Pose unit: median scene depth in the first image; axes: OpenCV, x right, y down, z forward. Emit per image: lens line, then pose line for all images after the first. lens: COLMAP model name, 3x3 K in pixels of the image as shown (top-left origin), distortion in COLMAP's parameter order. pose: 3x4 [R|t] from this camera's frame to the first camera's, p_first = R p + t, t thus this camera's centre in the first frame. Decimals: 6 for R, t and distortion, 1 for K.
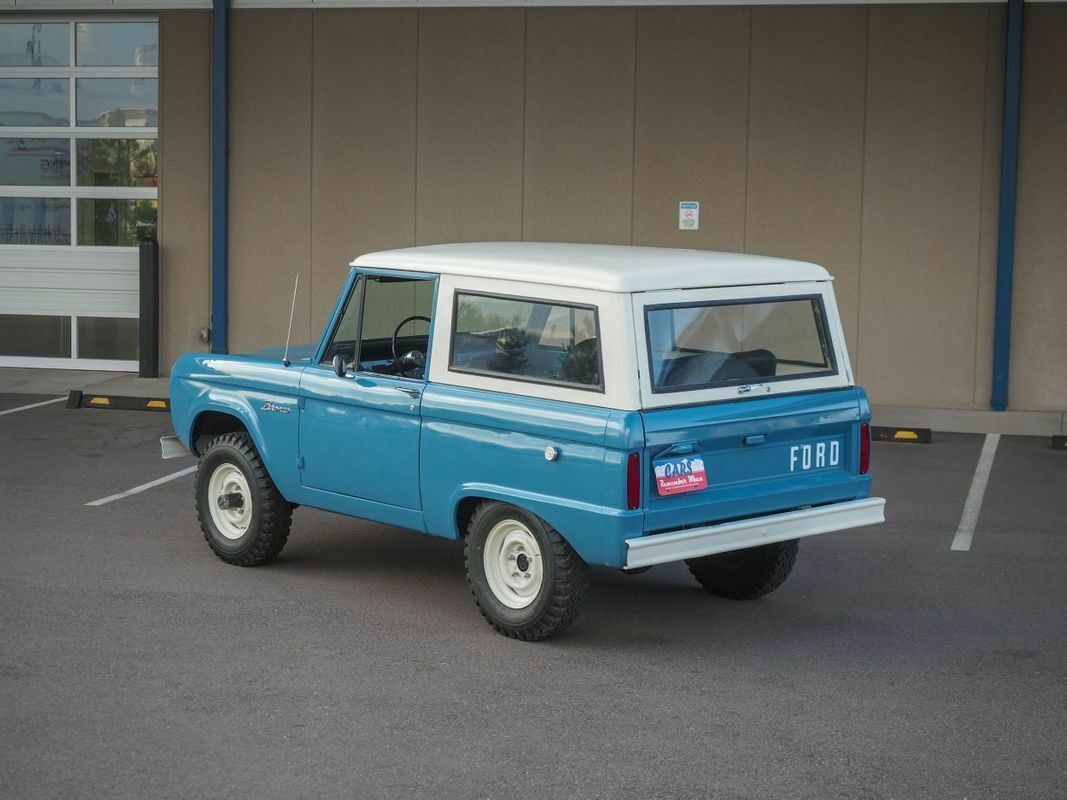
lens RADIAL K [[2079.1, 0, 533.5], [0, 2079.1, 400.0], [0, 0, 1]] dist [0.004858, -0.179847]
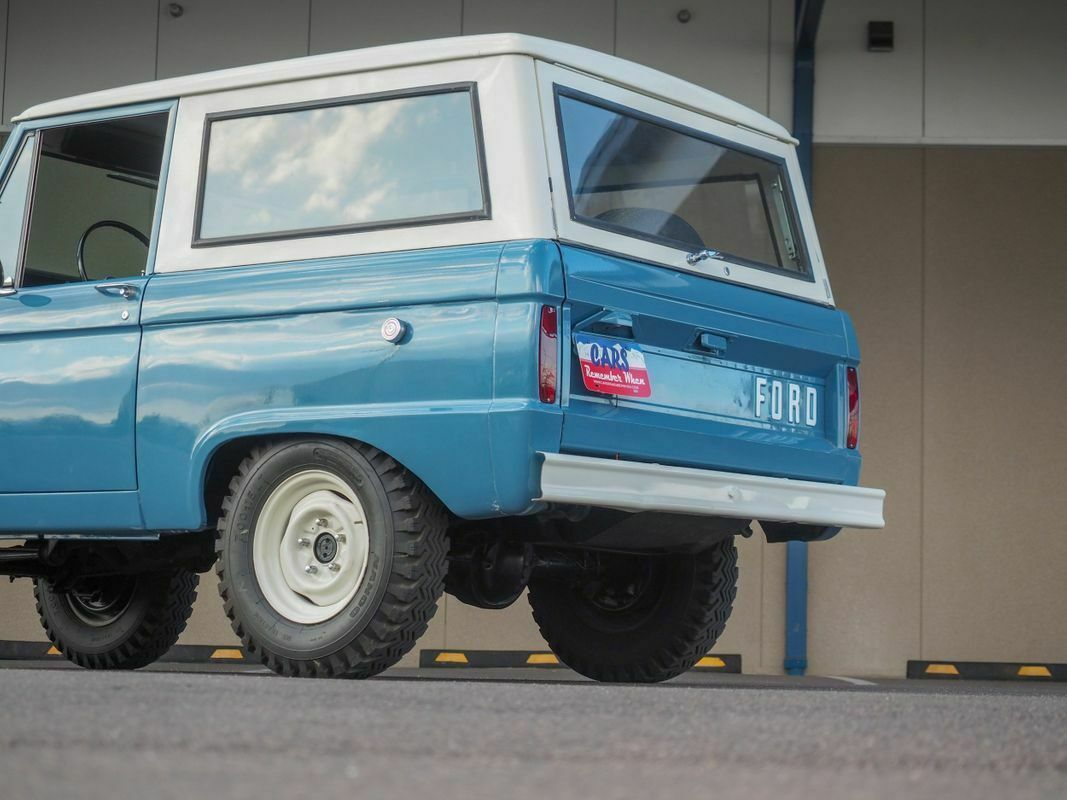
lens RADIAL K [[2462.0, 0, 533.5], [0, 2462.0, 400.0], [0, 0, 1]] dist [0.020353, -0.227987]
pose [[0.979743, 0.029960, 0.198006, -0.083822], [0.012763, 0.977394, -0.211042, 0.179640], [-0.199853, 0.209294, 0.957212, 0.311311]]
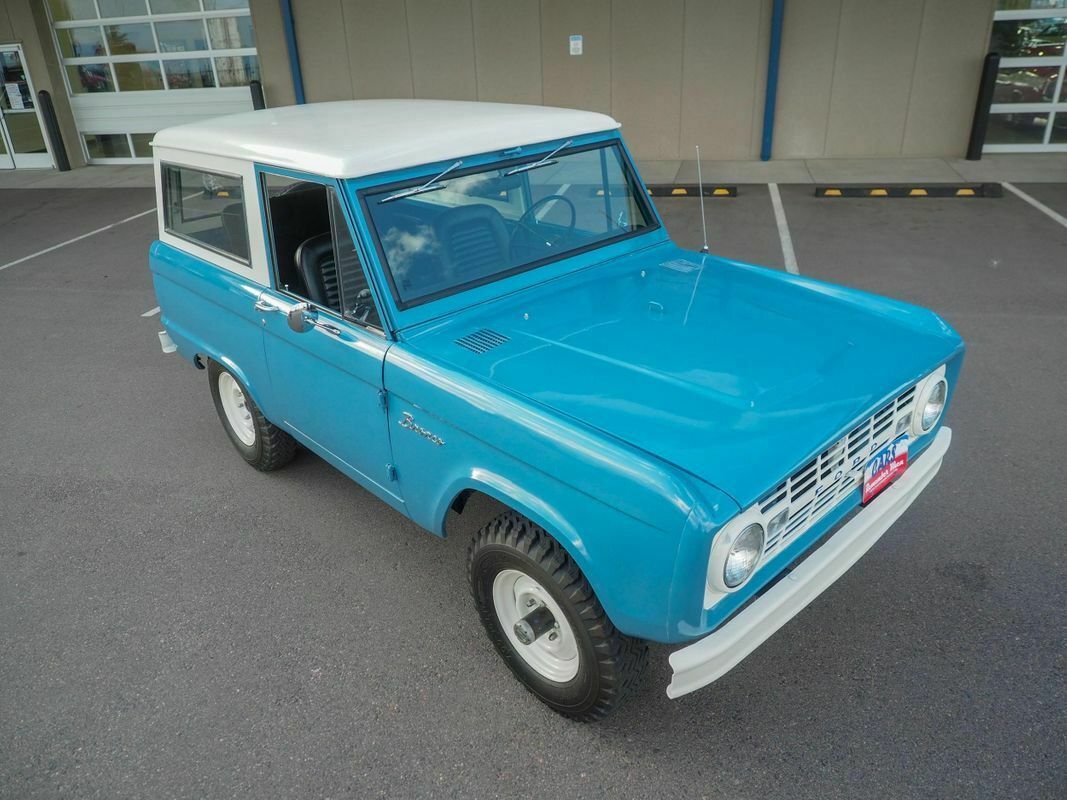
lens RADIAL K [[775.6, 0, 533.5], [0, 775.6, 400.0], [0, 0, 1]] dist [-0.009042, -0.005364]
pose [[0.997895, -0.064819, -0.002056, 0.050124], [0.061658, 0.938458, 0.339846, -0.072334], [-0.020099, -0.339257, 0.940479, 0.680338]]
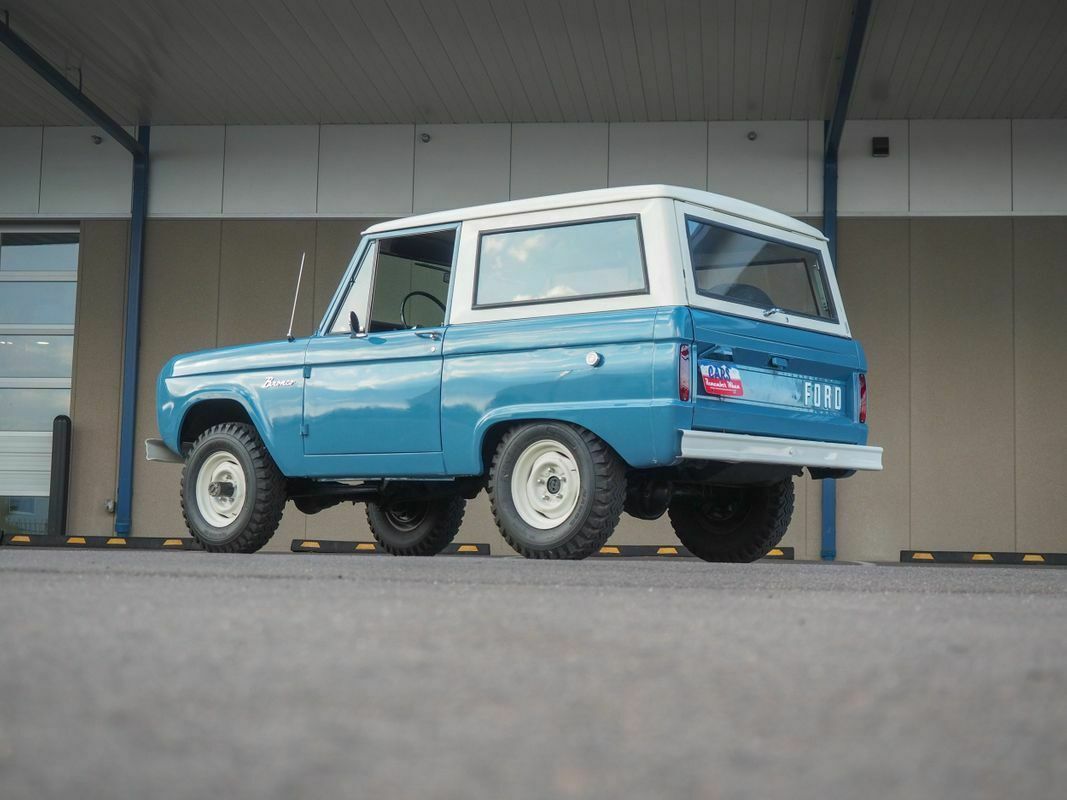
lens RADIAL K [[1684.3, 0, 555.0], [0, 1684.3, 394.6], [0, 0, 1]] dist [0.021352, -0.083572]
pose [[0.989134, 0.018208, 0.145883, -0.120752], [0.011584, 0.979563, -0.200805, 0.193707], [-0.146558, 0.200313, 0.968708, 0.199908]]
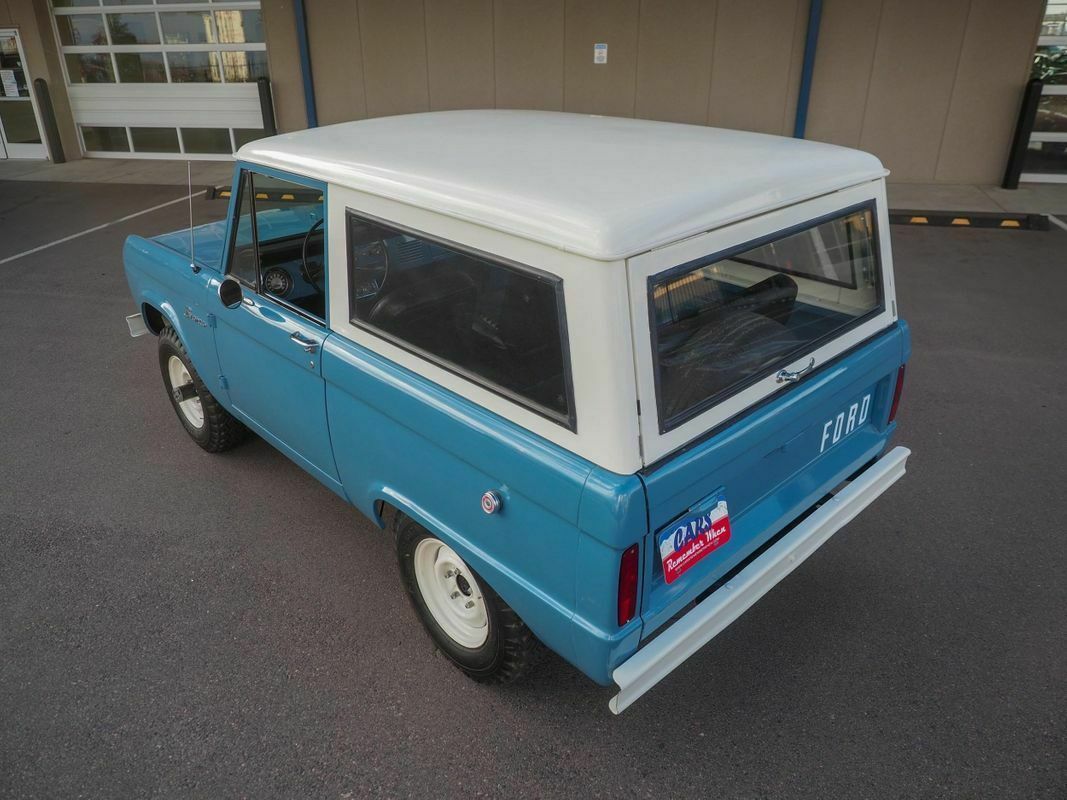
lens RADIAL K [[775.6, 0, 533.5], [0, 775.6, 400.0], [0, 0, 1]] dist [-0.009042, -0.005364]
pose [[0.999435, -0.031100, 0.012747, 0.018356], [0.025082, 0.942568, 0.333070, -0.077055], [-0.022373, -0.332562, 0.942816, 0.737452]]
